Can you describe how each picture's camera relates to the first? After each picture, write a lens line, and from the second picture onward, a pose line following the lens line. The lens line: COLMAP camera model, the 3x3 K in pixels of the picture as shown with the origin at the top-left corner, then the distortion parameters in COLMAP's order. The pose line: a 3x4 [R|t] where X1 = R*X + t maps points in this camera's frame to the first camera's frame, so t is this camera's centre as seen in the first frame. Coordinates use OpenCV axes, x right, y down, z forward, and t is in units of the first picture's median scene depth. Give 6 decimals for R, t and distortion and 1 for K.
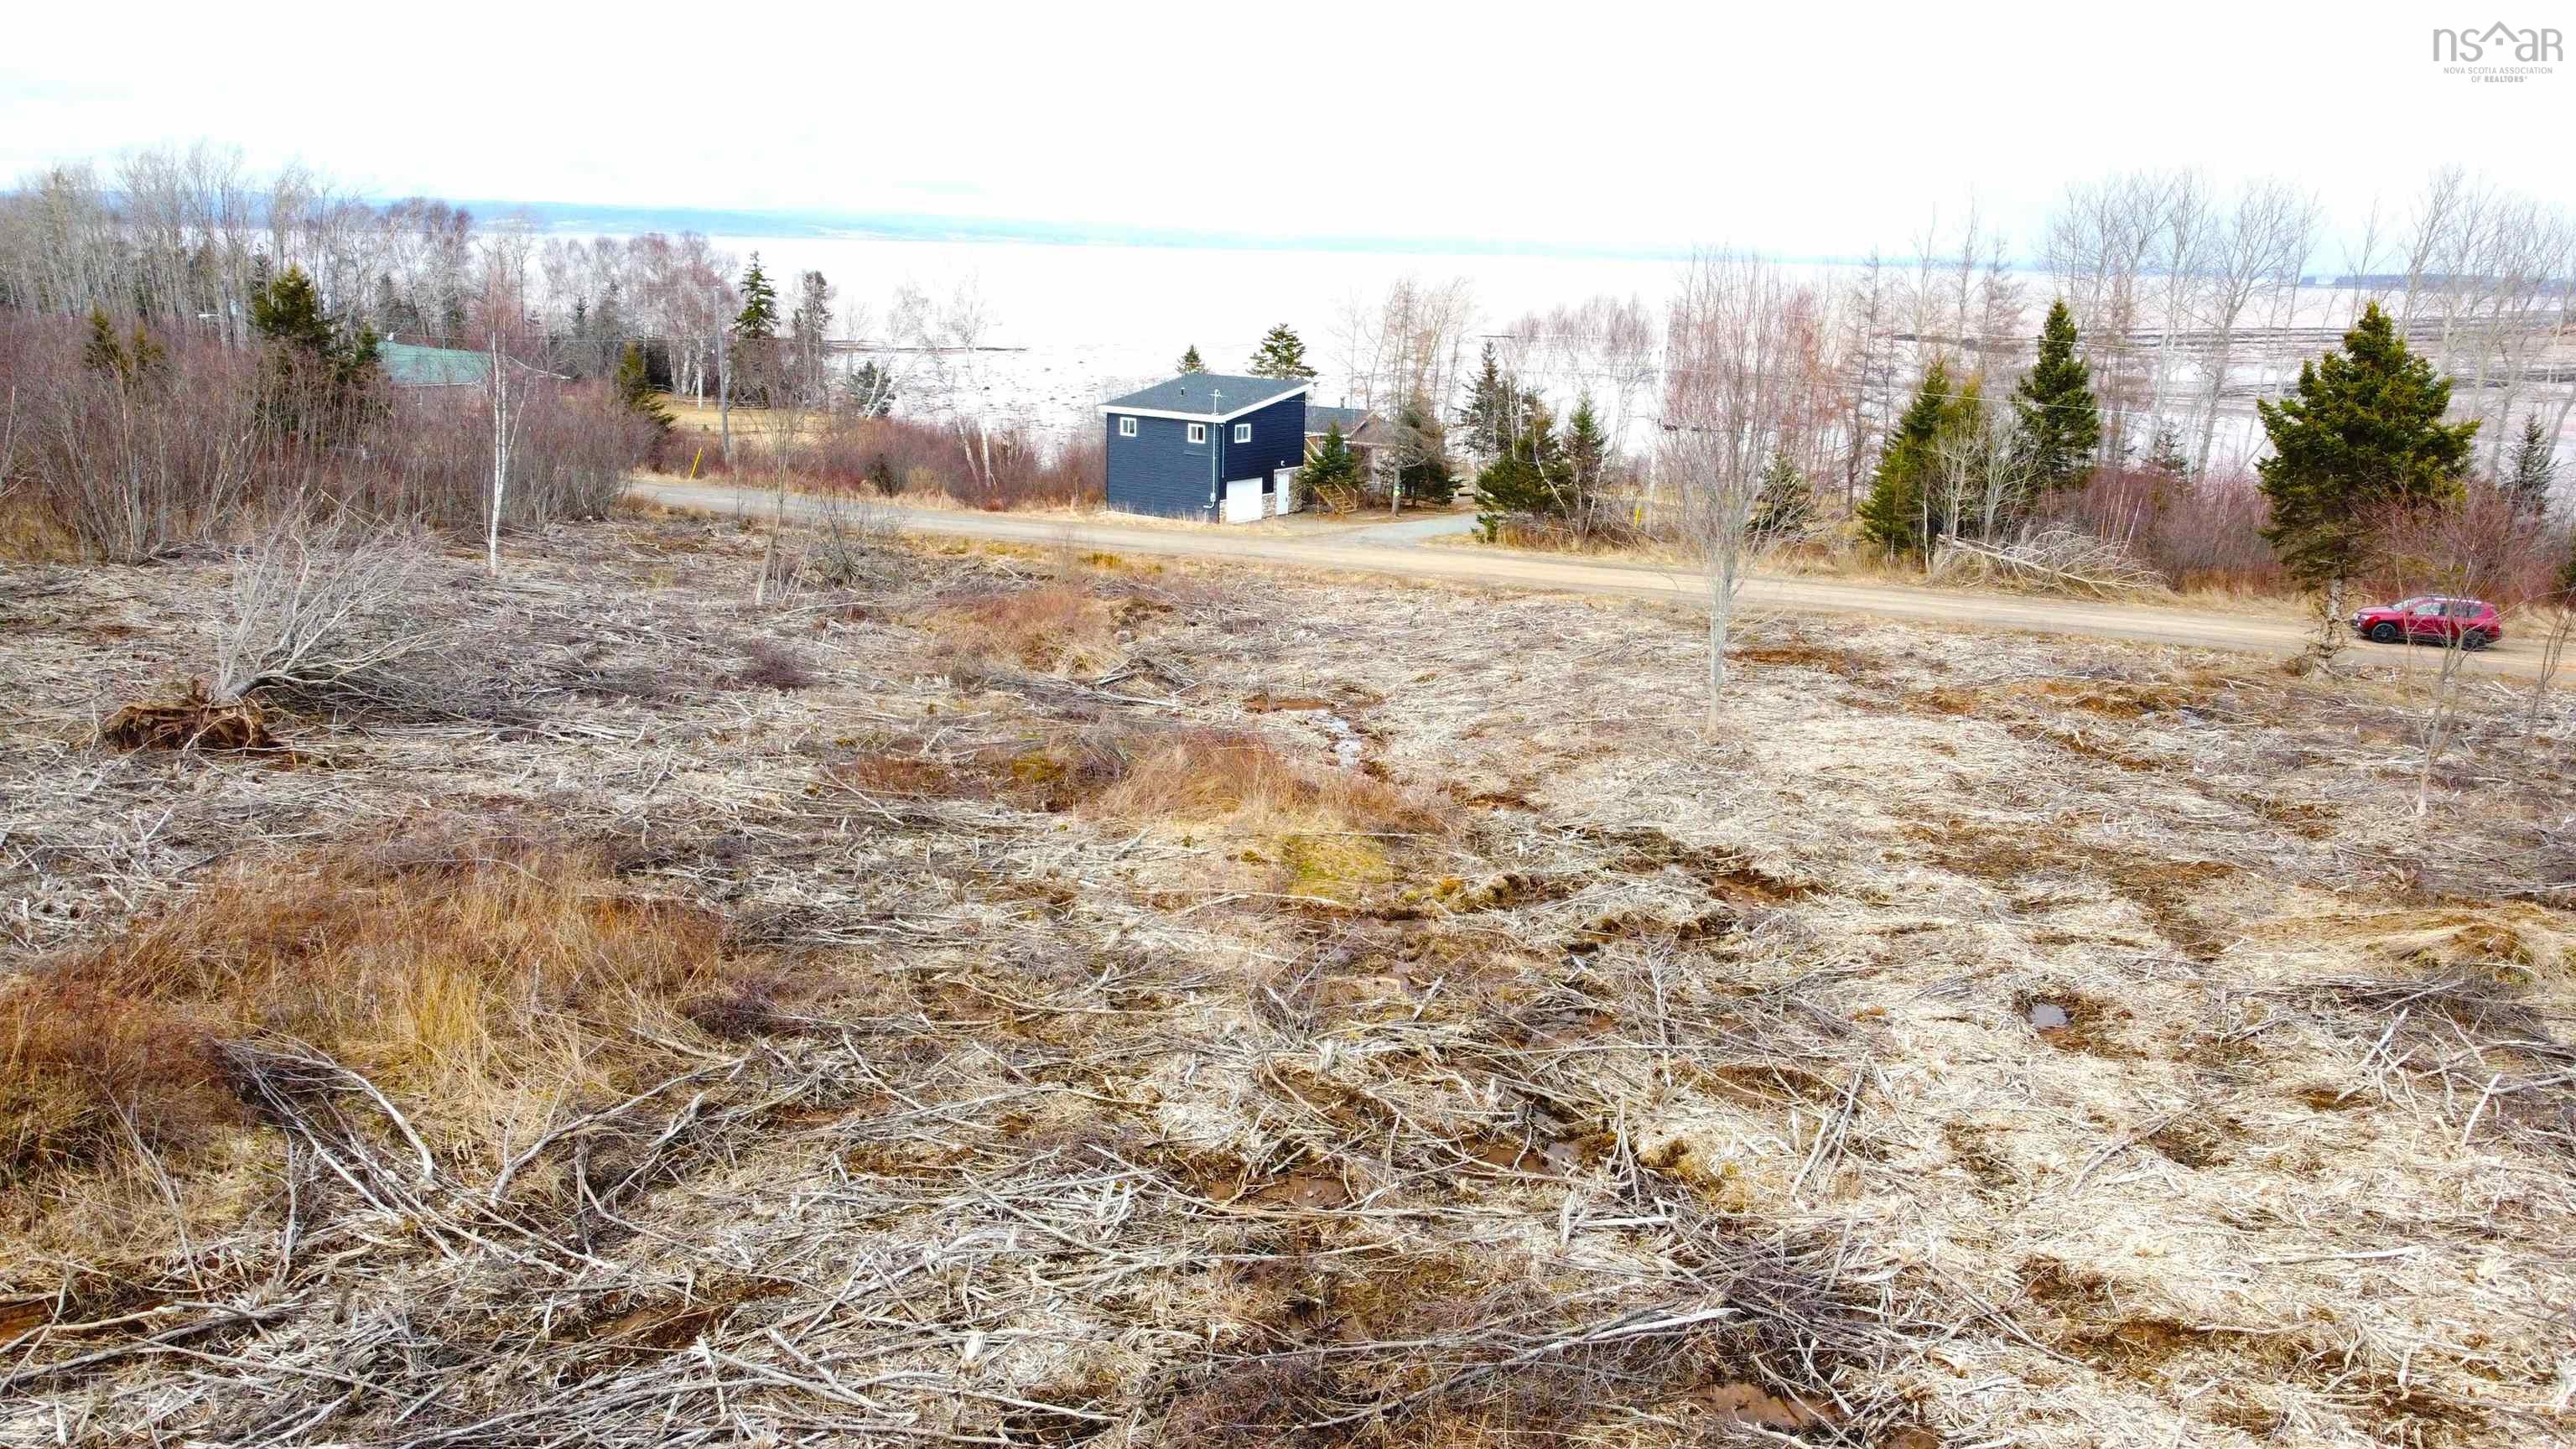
lens RADIAL K [[1949.3, 0, 1288.4], [0, 1949.3, 719.7], [0, 0, 1]] dist [0.008248, -0.009185]
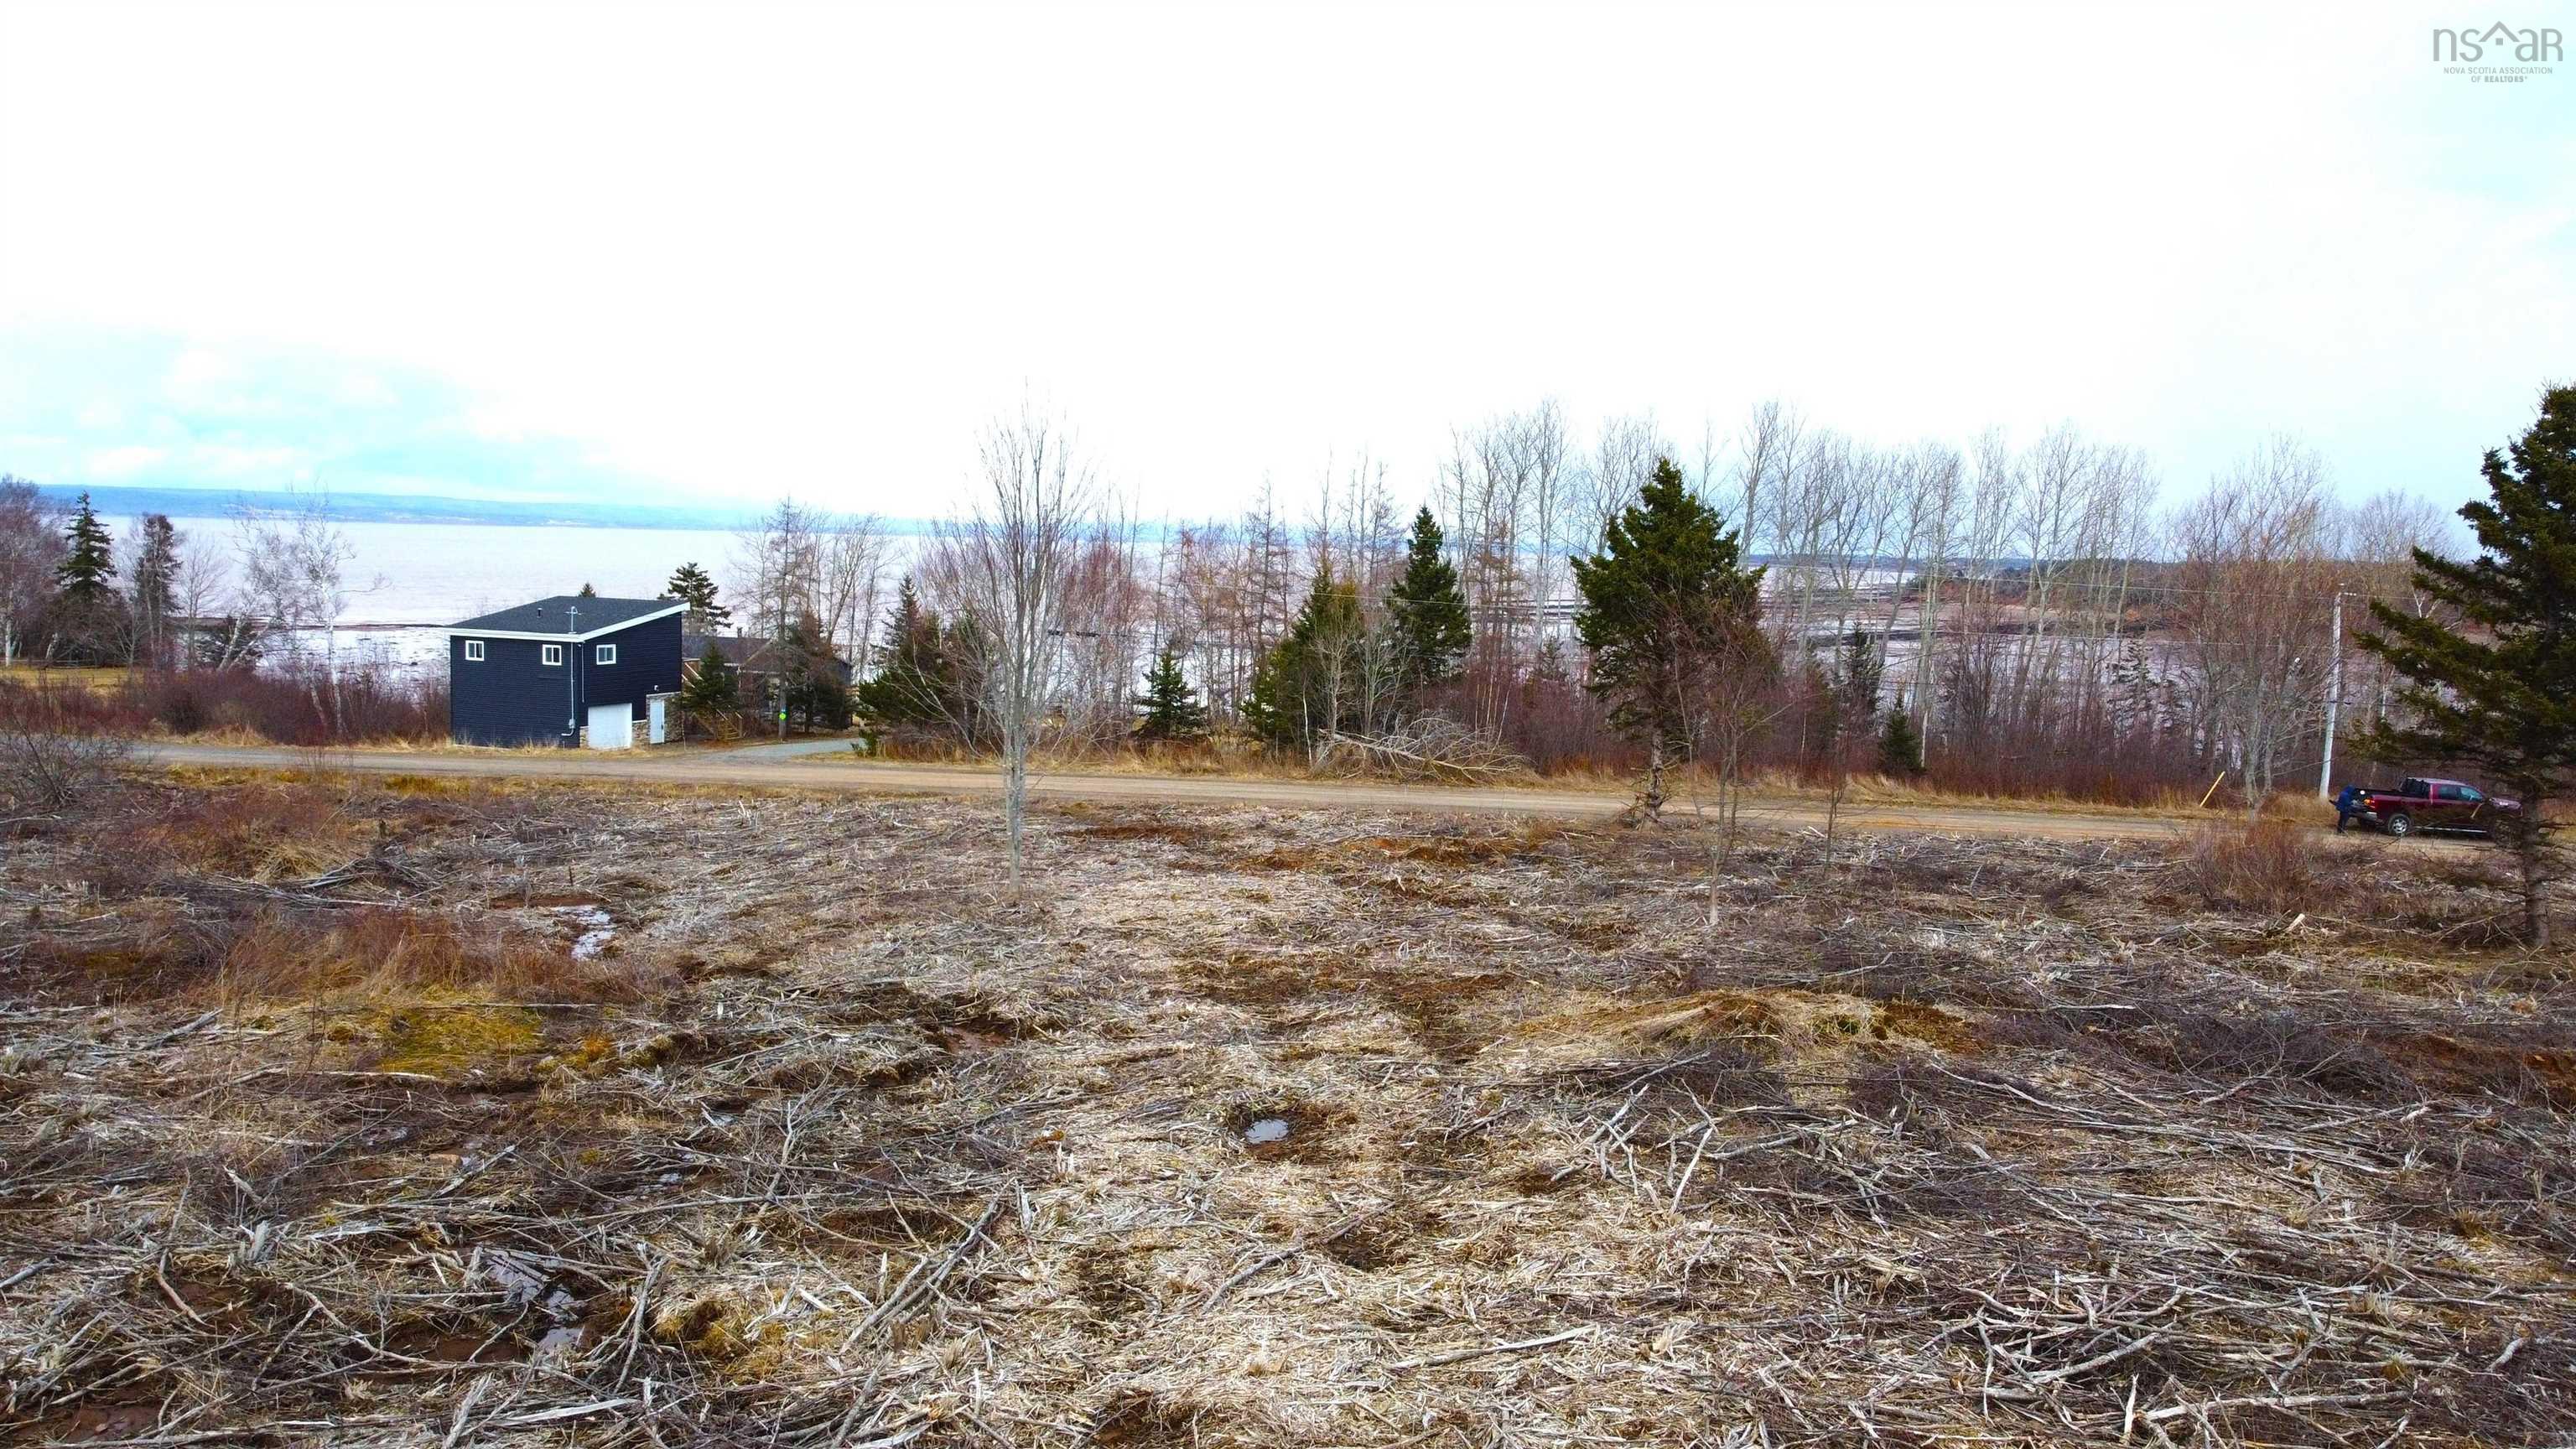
lens RADIAL K [[1949.3, 0, 1282.8], [0, 1949.3, 731.4], [0, 0, 1]] dist [0.008248, -0.009185]
pose [[0.966843, -0.023695, 0.254269, 0.114263], [0.057676, 0.990220, -0.127033, 0.054336], [-0.248772, 0.137486, 0.958754, 0.103550]]
